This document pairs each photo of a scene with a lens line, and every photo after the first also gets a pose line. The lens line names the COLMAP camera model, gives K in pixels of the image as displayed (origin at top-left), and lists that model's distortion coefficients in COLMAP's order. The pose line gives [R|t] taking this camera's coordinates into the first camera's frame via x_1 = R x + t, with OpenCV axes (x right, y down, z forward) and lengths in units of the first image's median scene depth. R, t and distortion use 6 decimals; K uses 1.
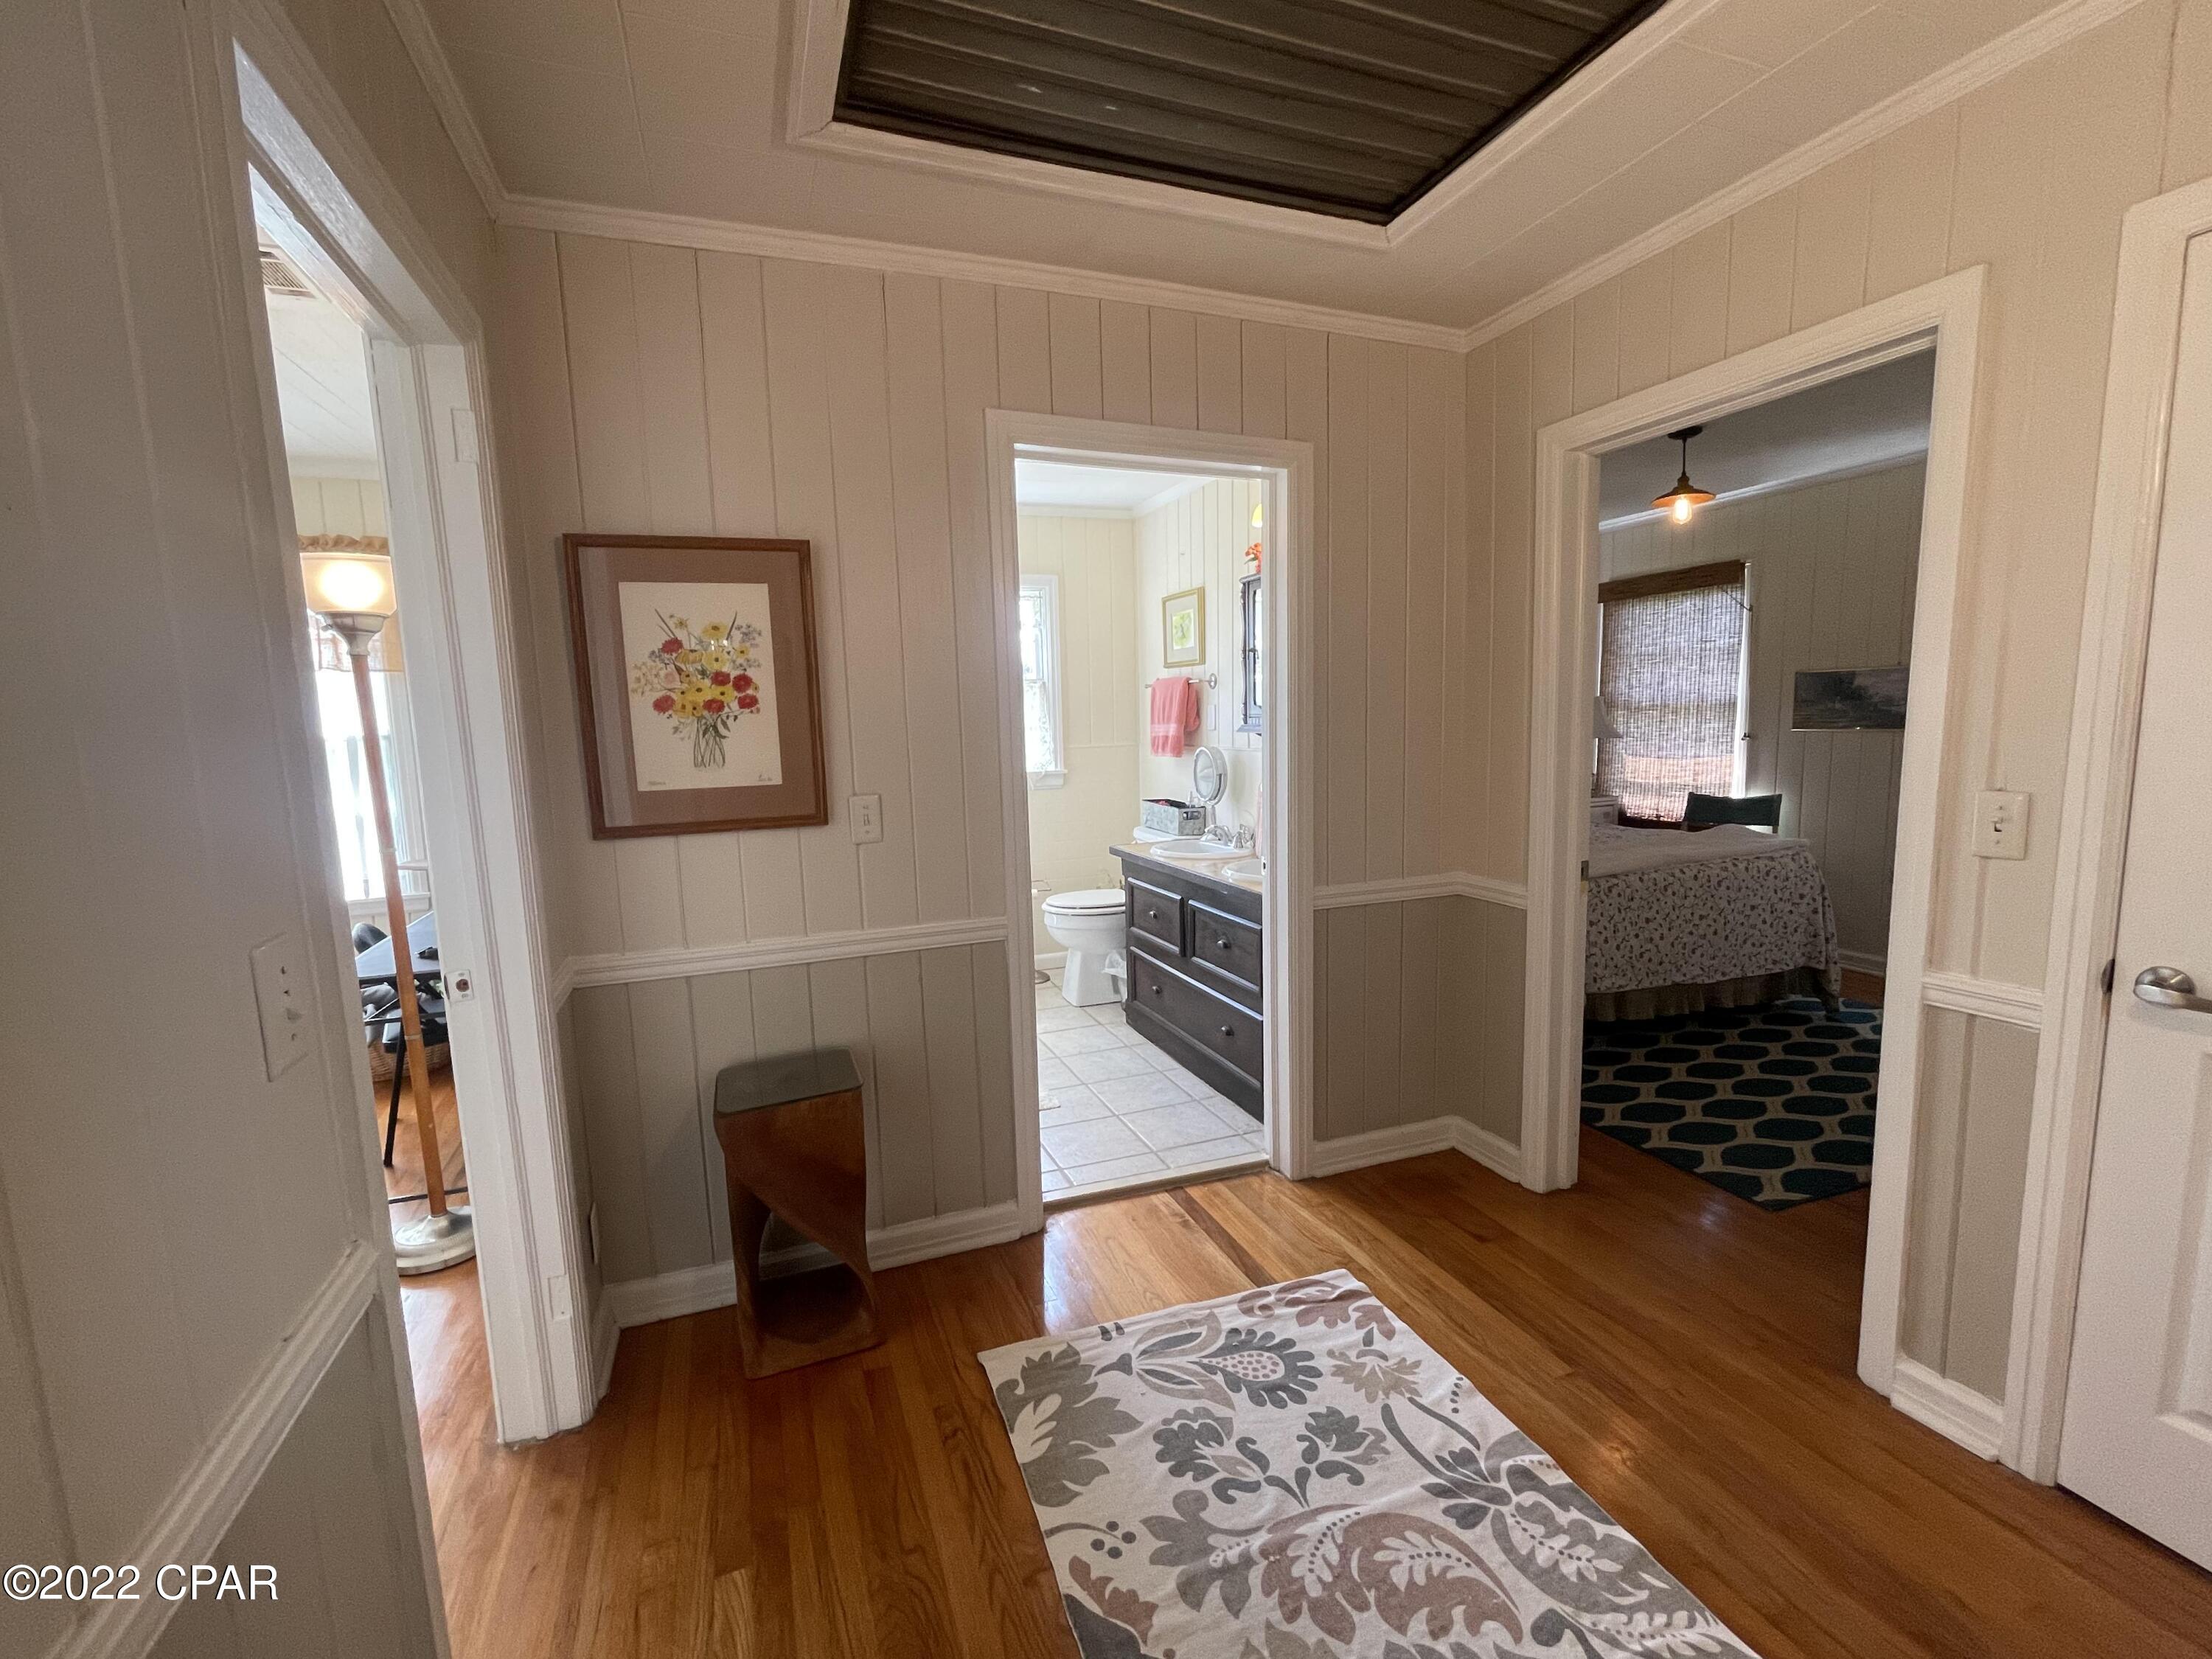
lens RADIAL K [[929.8, 0, 1089.2], [0, 929.8, 824.9], [0, 0, 1]] dist [-0.004476, 0.000303]
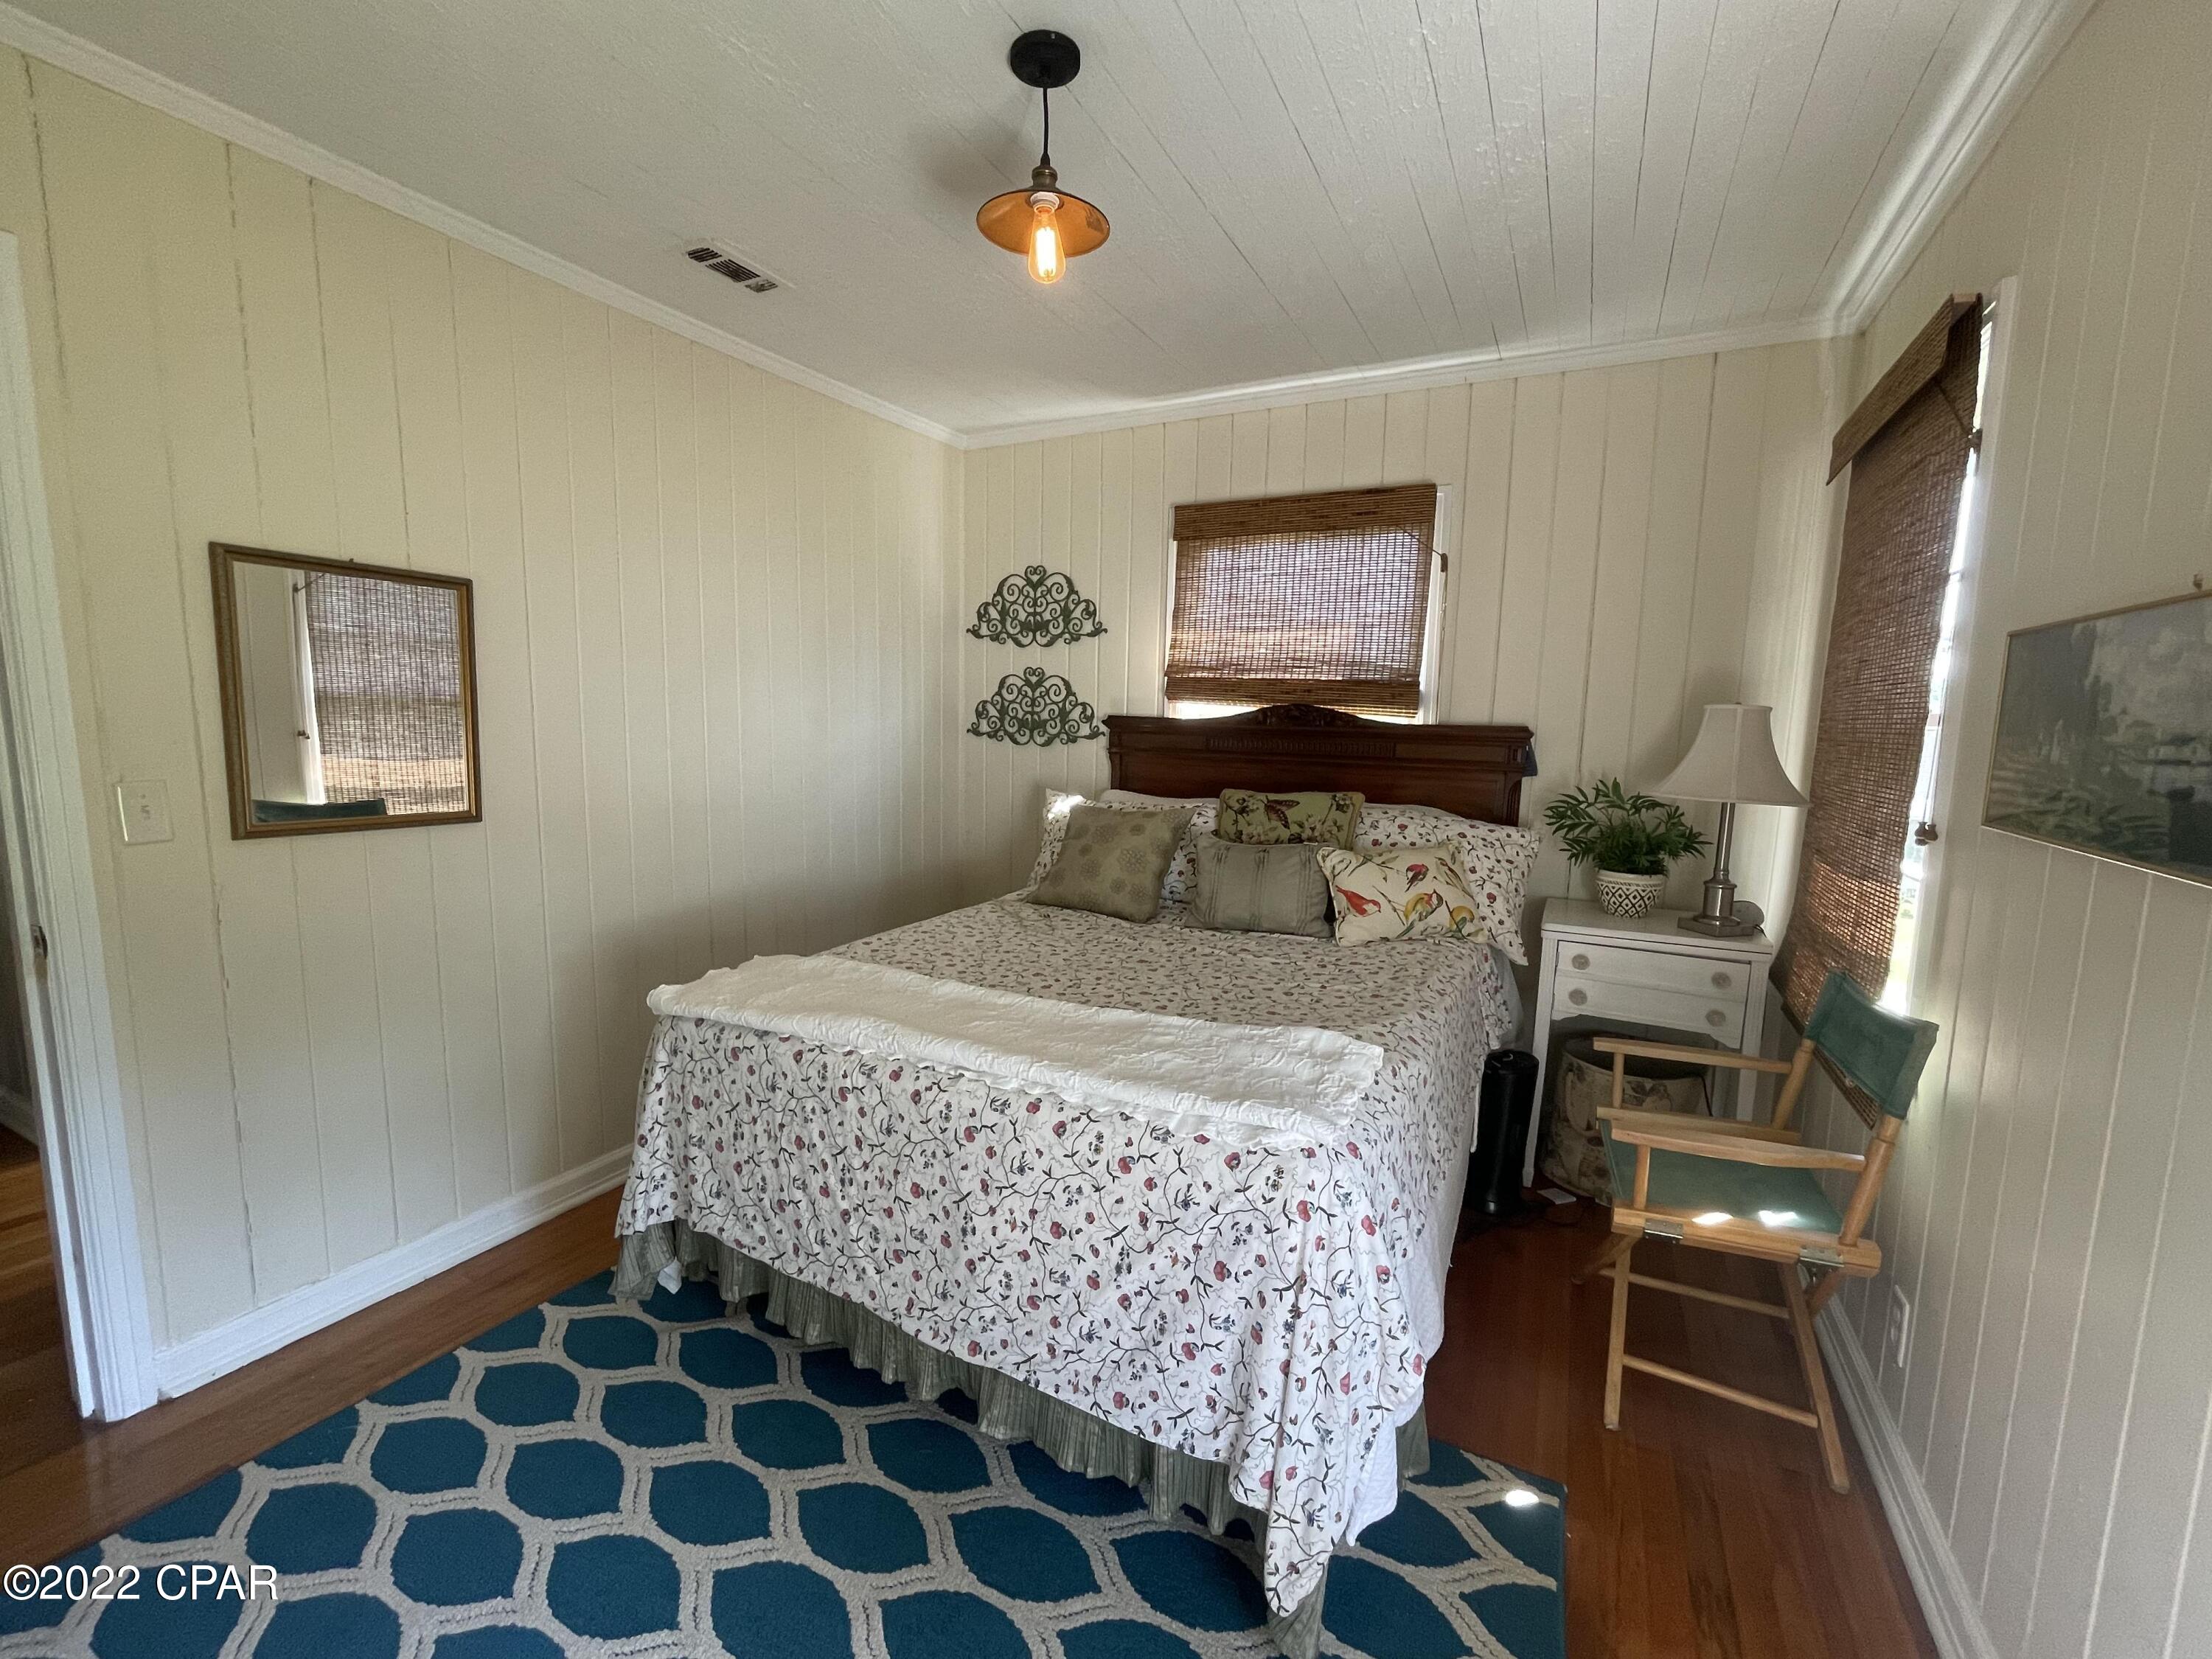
lens RADIAL K [[929.8, 0, 1089.2], [0, 929.8, 824.9], [0, 0, 1]] dist [-0.004476, 0.000303]
pose [[0.677991, 0.135820, -0.722413, 1.388601], [-0.122938, 0.989891, 0.070730, -0.155280], [0.724717, 0.040858, 0.687834, 1.031113]]
